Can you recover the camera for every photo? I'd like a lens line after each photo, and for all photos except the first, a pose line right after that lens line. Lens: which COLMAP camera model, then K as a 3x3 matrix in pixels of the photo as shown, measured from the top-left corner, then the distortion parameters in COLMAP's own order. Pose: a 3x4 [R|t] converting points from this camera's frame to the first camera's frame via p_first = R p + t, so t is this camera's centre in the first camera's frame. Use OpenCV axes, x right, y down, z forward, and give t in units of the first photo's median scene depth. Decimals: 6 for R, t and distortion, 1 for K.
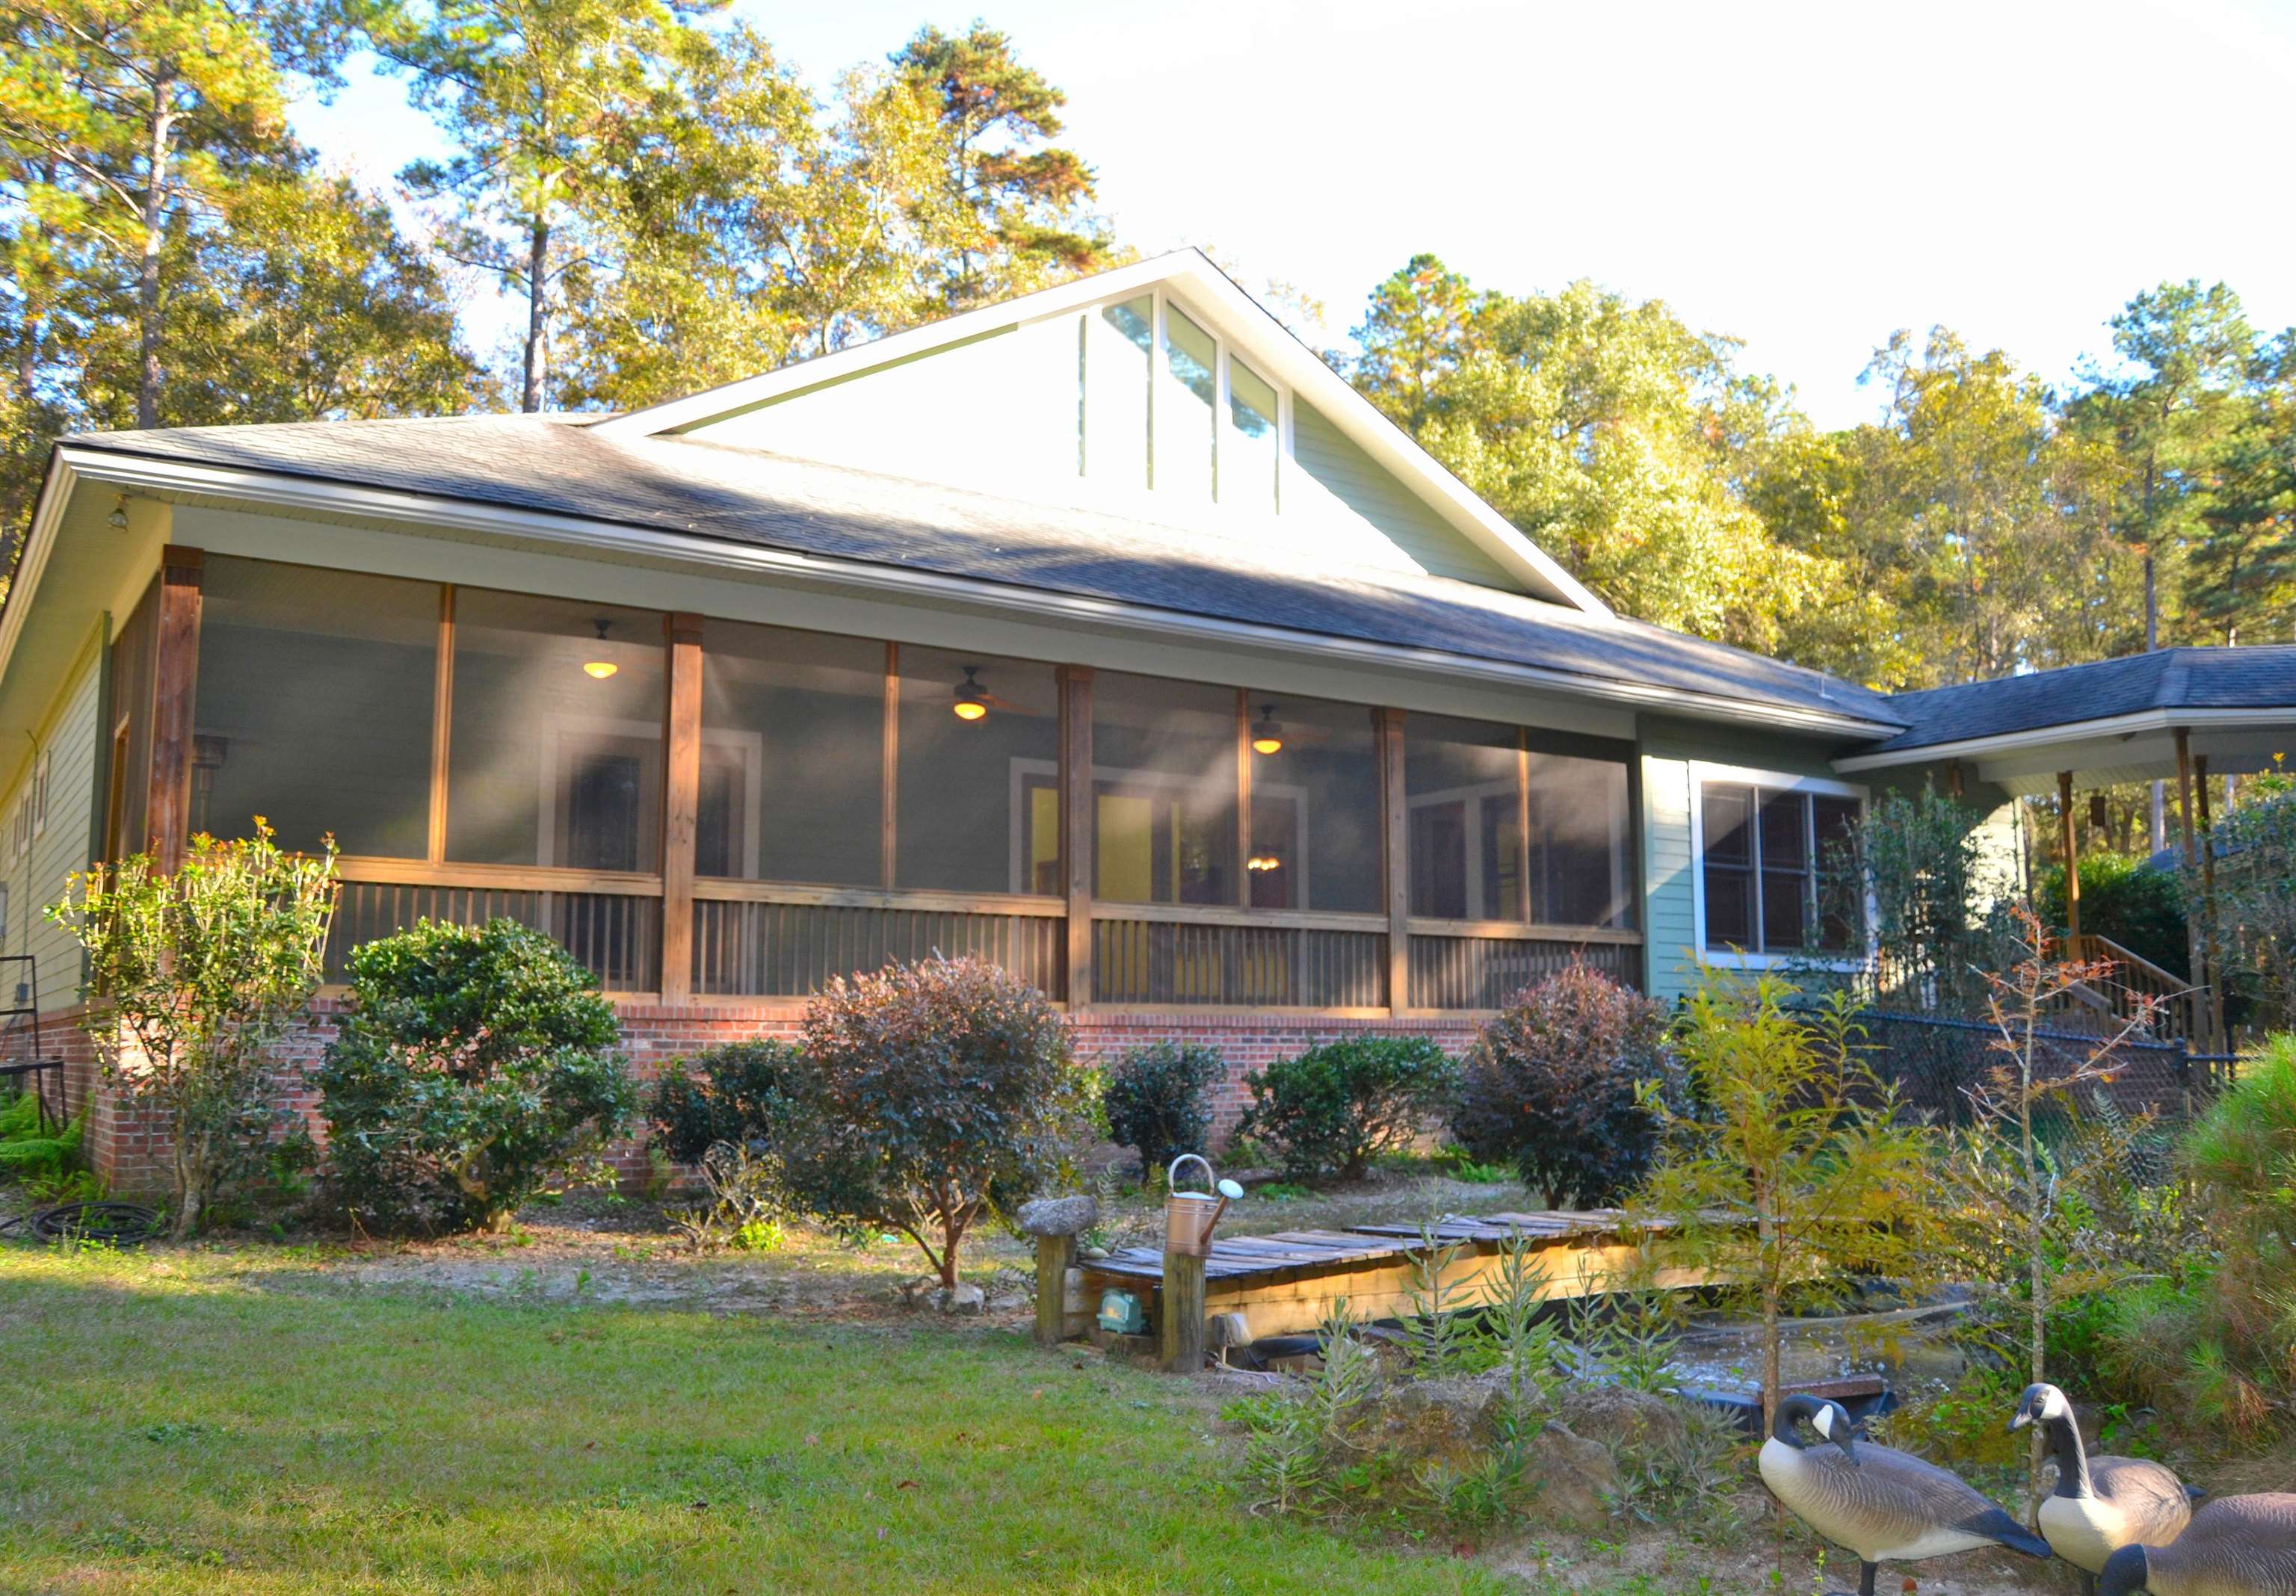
lens RADIAL K [[1891.1, 0, 1148.0], [0, 1891.1, 798.0], [0, 0, 1]] dist [-0.103547, 0.073565]
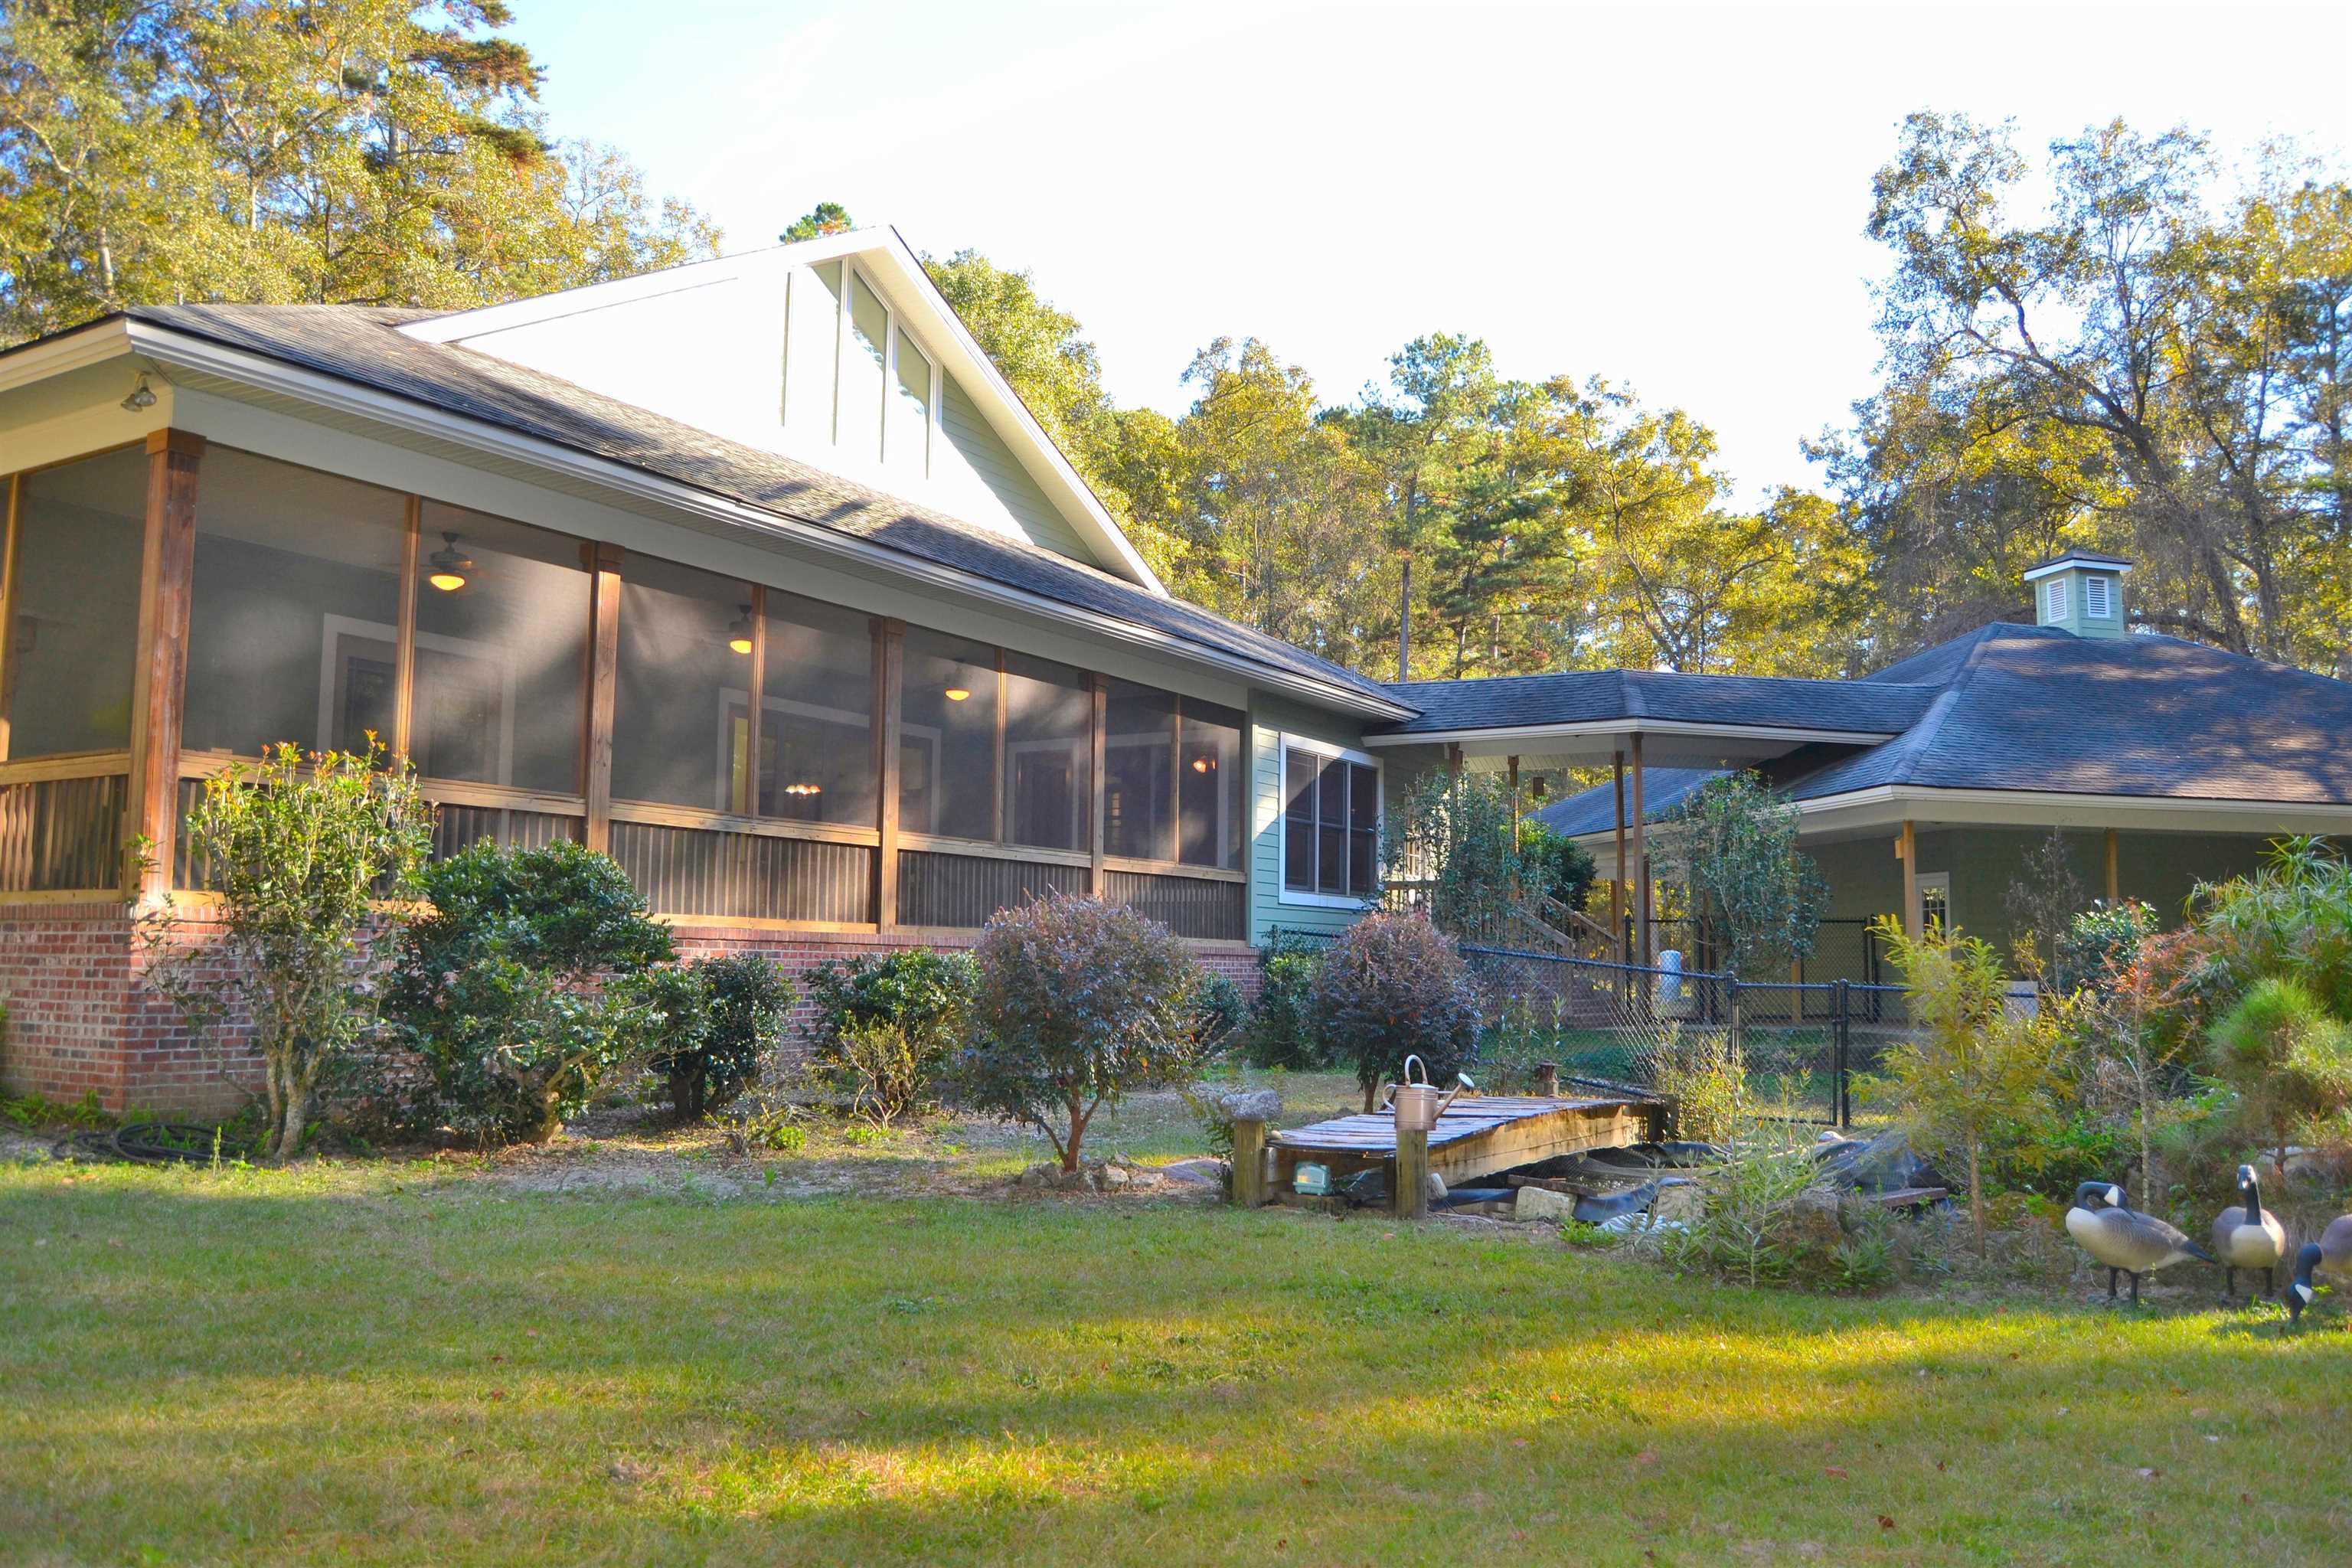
lens RADIAL K [[1821.9, 0, 1176.0], [0, 1821.9, 784.0], [0, 0, 1]] dist [-0.072091, 0.000334]
pose [[0.904853, 0.052326, 0.422496, -0.103438], [-0.067590, 0.997488, 0.021219, -0.002327], [-0.420324, -0.047756, 0.906116, -0.010855]]
